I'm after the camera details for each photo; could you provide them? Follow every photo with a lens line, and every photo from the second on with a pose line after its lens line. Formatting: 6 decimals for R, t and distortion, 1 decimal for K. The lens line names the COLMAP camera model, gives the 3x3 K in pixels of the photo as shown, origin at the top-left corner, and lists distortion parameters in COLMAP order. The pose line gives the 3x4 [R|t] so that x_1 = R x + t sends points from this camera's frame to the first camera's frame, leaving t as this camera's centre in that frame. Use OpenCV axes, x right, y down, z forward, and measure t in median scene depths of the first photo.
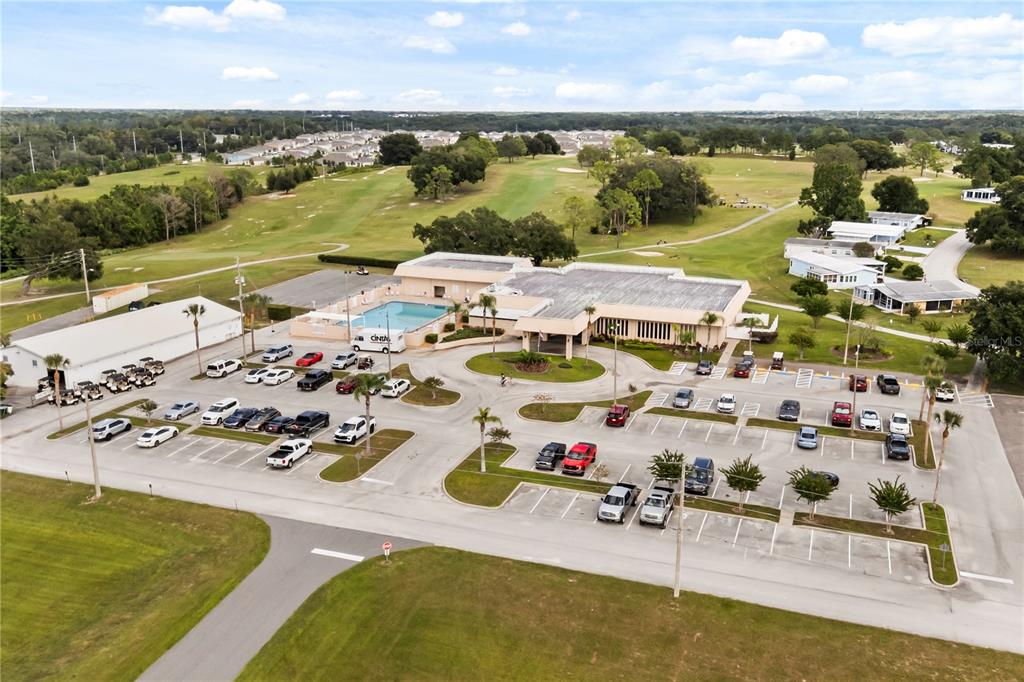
lens RADIAL K [[880.5, 0, 512.0], [0, 880.5, 341.0], [0, 0, 1]] dist [0.049988, 0.003426]
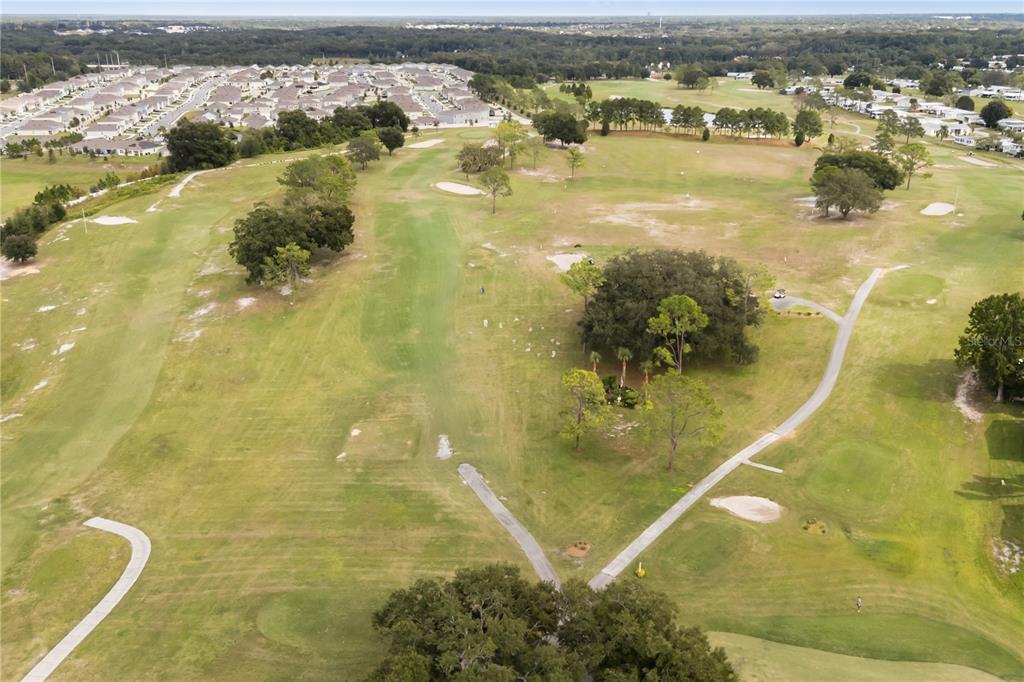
lens RADIAL K [[880.5, 0, 512.0], [0, 880.5, 341.0], [0, 0, 1]] dist [0.049988, 0.003426]
pose [[0.975344, -0.081425, 0.205120, -0.040126], [0.060885, 0.992655, 0.104541, -0.121805], [-0.212125, -0.089475, 0.973138, 0.241049]]
